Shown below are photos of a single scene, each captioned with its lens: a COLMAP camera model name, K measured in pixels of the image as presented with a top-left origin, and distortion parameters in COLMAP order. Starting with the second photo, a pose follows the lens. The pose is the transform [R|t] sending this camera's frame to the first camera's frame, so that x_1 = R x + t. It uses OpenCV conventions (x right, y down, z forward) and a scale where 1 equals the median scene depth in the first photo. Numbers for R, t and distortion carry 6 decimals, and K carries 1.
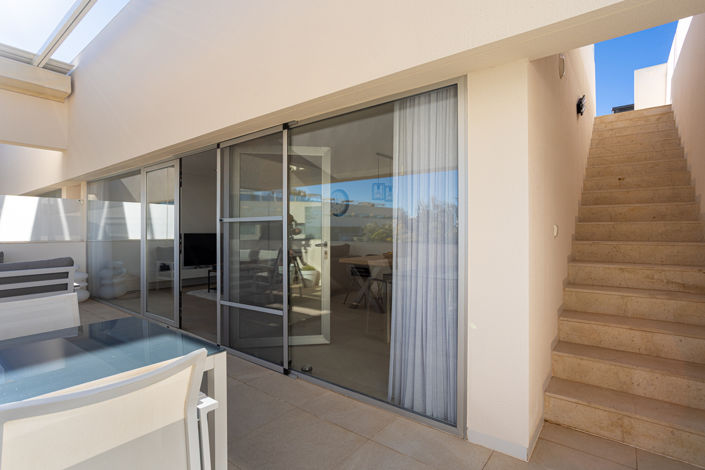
lens RADIAL K [[345.6, 0, 350.5], [0, 345.6, 229.0], [0, 0, 1]] dist [-0.039753, 0.021459]
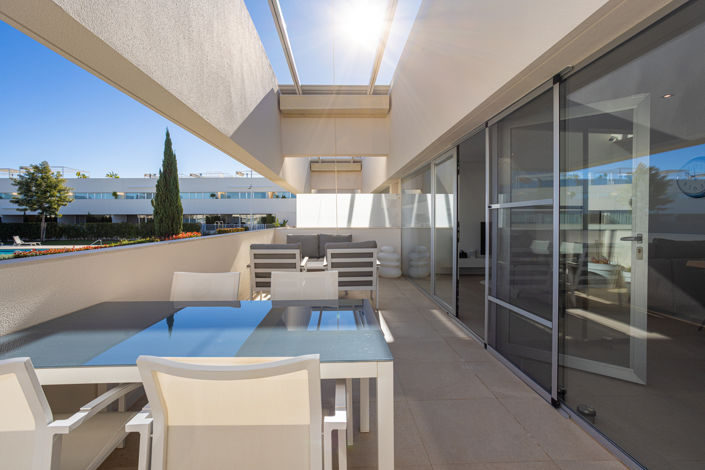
lens RADIAL K [[345.6, 0, 343.3], [0, 345.6, 224.0], [0, 0, 1]] dist [-0.039753, 0.021459]
pose [[0.643007, 0.006552, -0.765832, 0.081233], [0.007631, 0.999859, 0.014961, 0.003796], [0.765822, -0.015464, 0.642866, 0.155616]]
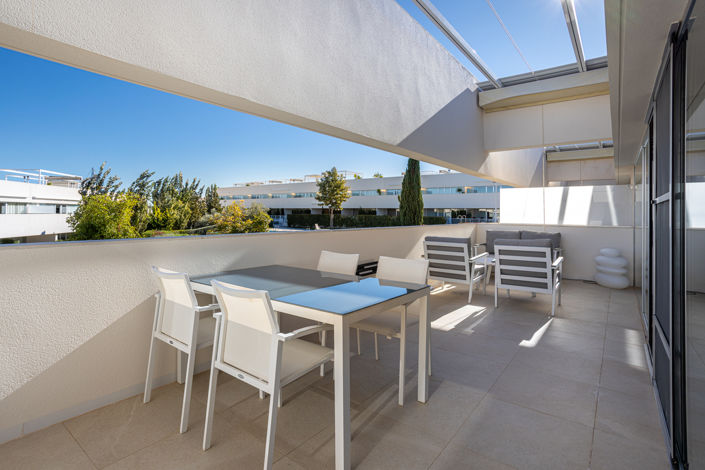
lens RADIAL K [[345.6, 0, 358.2], [0, 345.6, 209.8], [0, 0, 1]] dist [-0.039753, 0.021459]
pose [[0.043637, -0.009673, -0.999001, 0.461021], [-0.006611, 0.999928, -0.009970, -0.000184], [0.999026, 0.007040, 0.043570, 0.528479]]
